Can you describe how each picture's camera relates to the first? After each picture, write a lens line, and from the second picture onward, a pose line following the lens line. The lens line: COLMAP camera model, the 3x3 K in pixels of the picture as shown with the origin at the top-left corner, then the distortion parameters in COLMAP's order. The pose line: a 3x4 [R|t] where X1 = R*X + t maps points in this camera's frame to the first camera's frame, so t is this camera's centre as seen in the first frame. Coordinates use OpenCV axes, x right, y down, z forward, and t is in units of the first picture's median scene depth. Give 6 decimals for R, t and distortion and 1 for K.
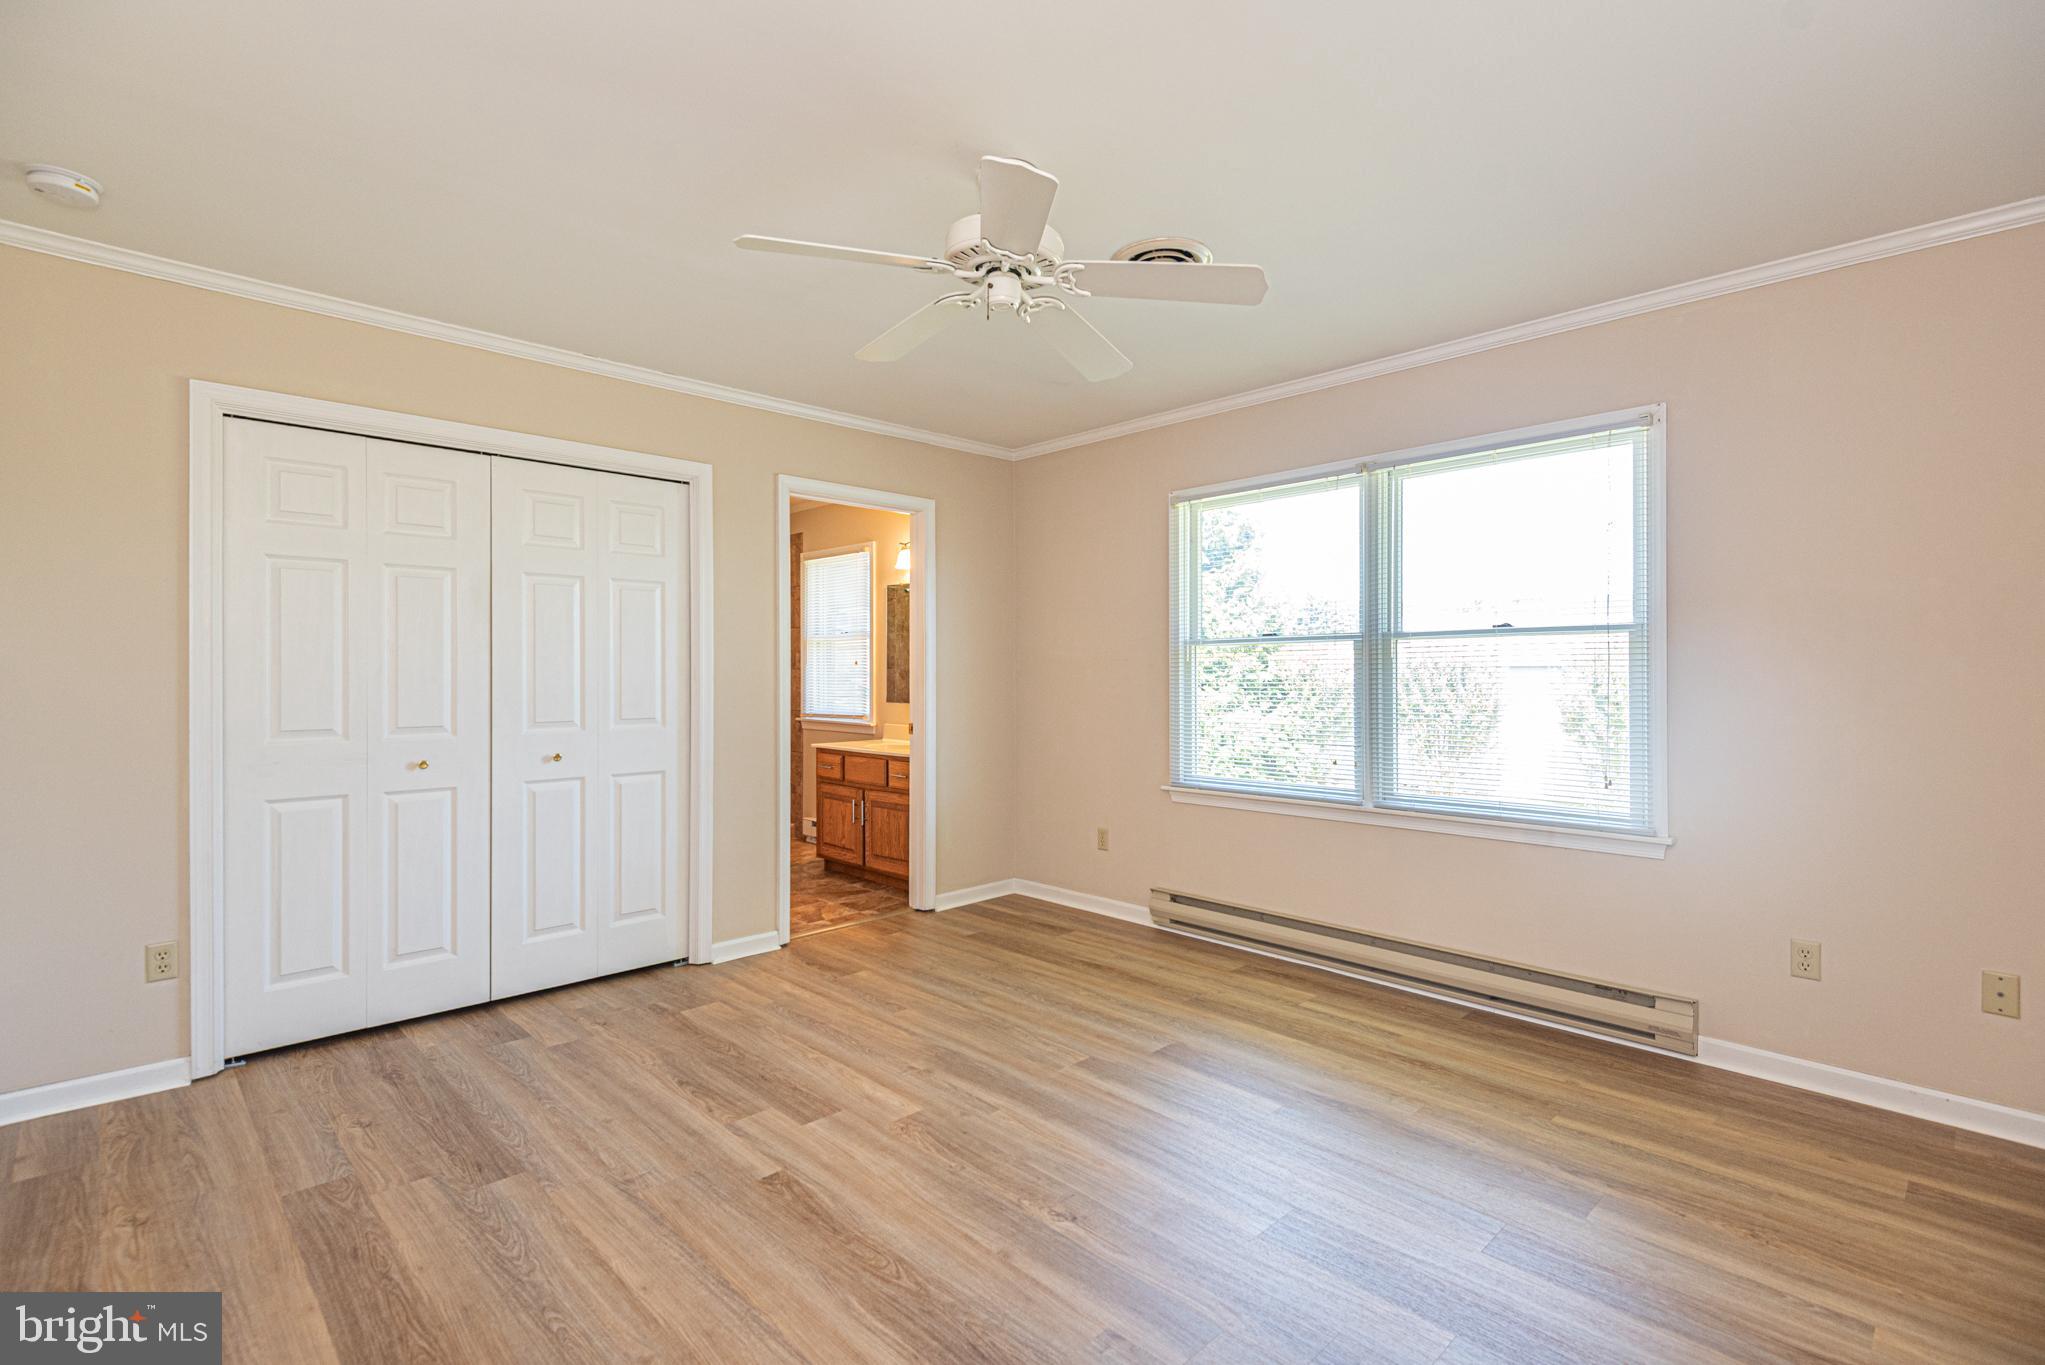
lens RADIAL K [[937.7, 0, 1022.5], [0, 937.7, 682.5], [0, 0, 1]] dist [0.026728, -0.021936]
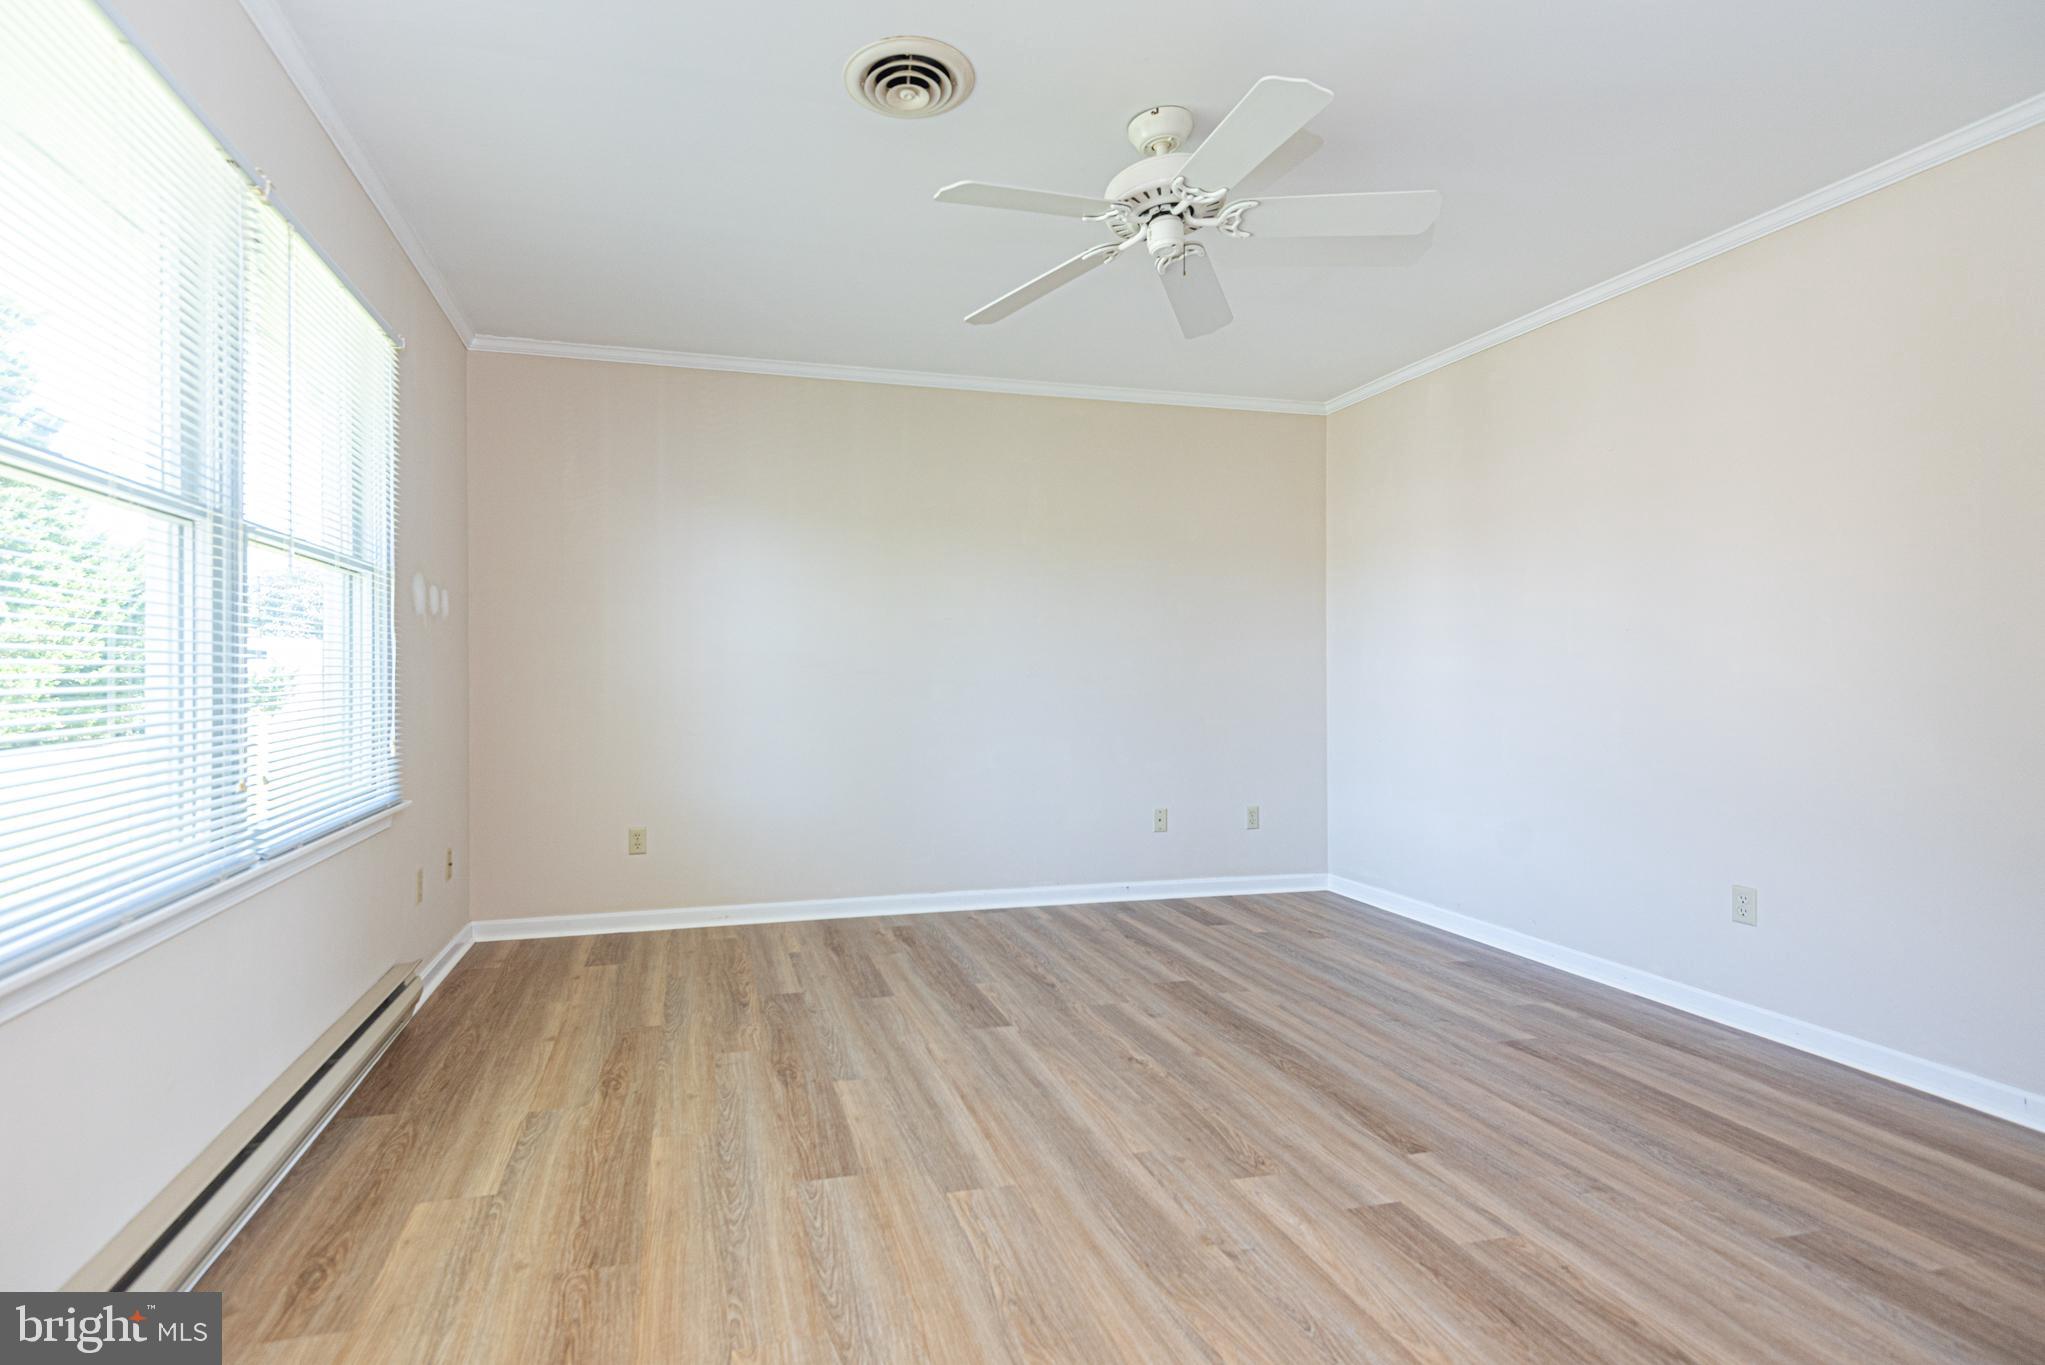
lens RADIAL K [[937.7, 0, 1022.5], [0, 937.7, 682.5], [0, 0, 1]] dist [0.026728, -0.021936]
pose [[-0.901397, -0.002111, 0.432989, -0.255067], [0.004258, 0.999897, 0.013740, 0.047964], [-0.432973, 0.014229, -0.901295, 1.590105]]
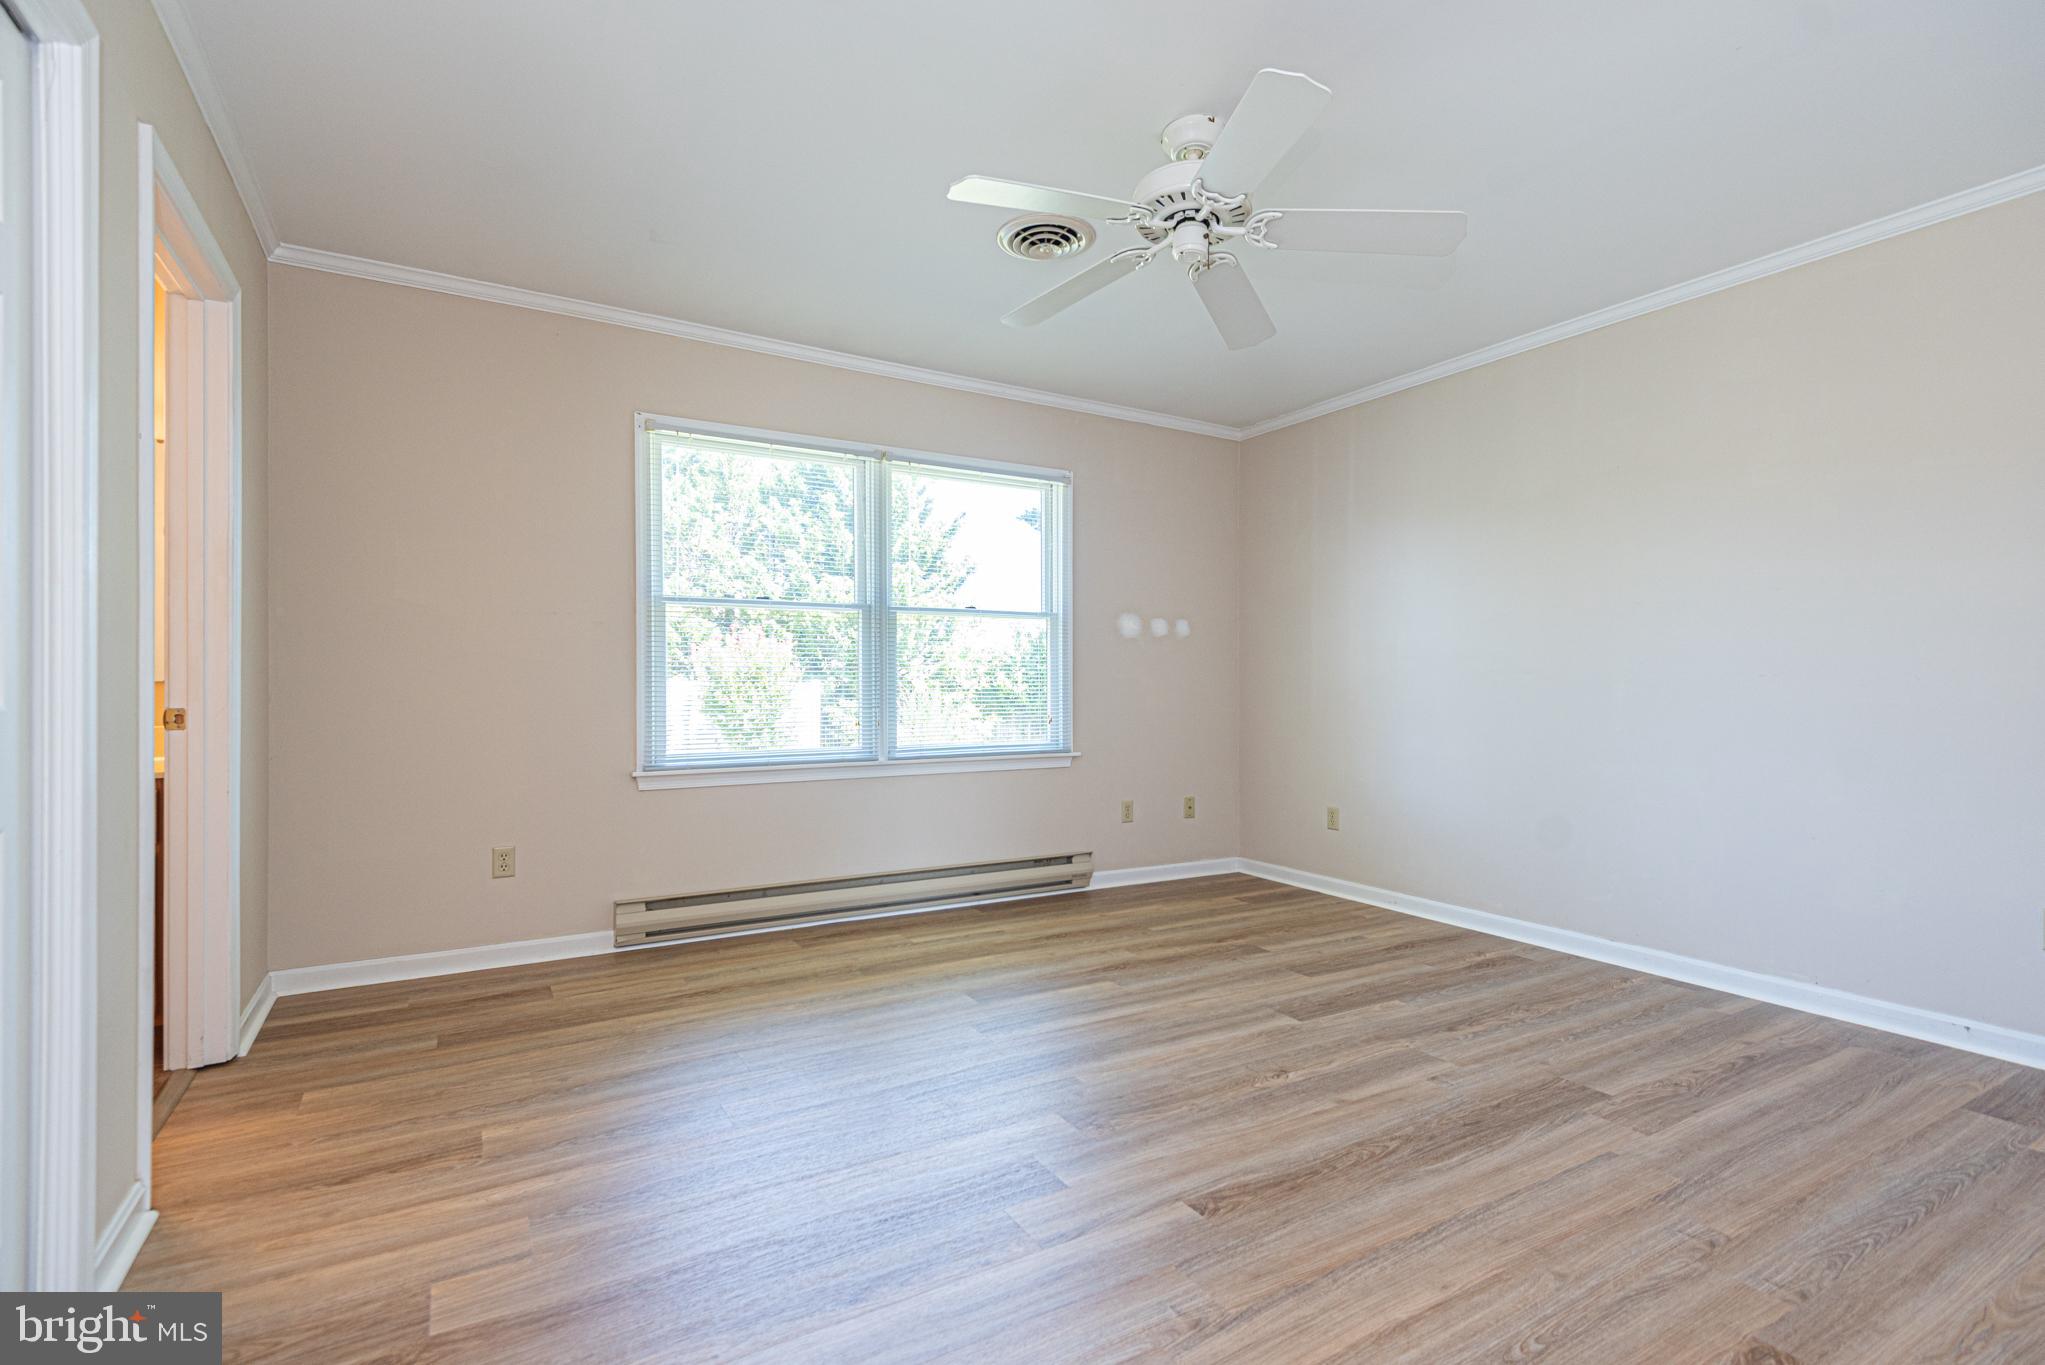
lens RADIAL K [[937.7, 0, 1022.5], [0, 937.7, 682.5], [0, 0, 1]] dist [0.026728, -0.021936]
pose [[0.197248, 0.024382, 0.980050, -0.831878], [0.007712, 0.999621, -0.026421, 0.097879], [-0.980323, 0.012770, 0.196985, 0.793859]]
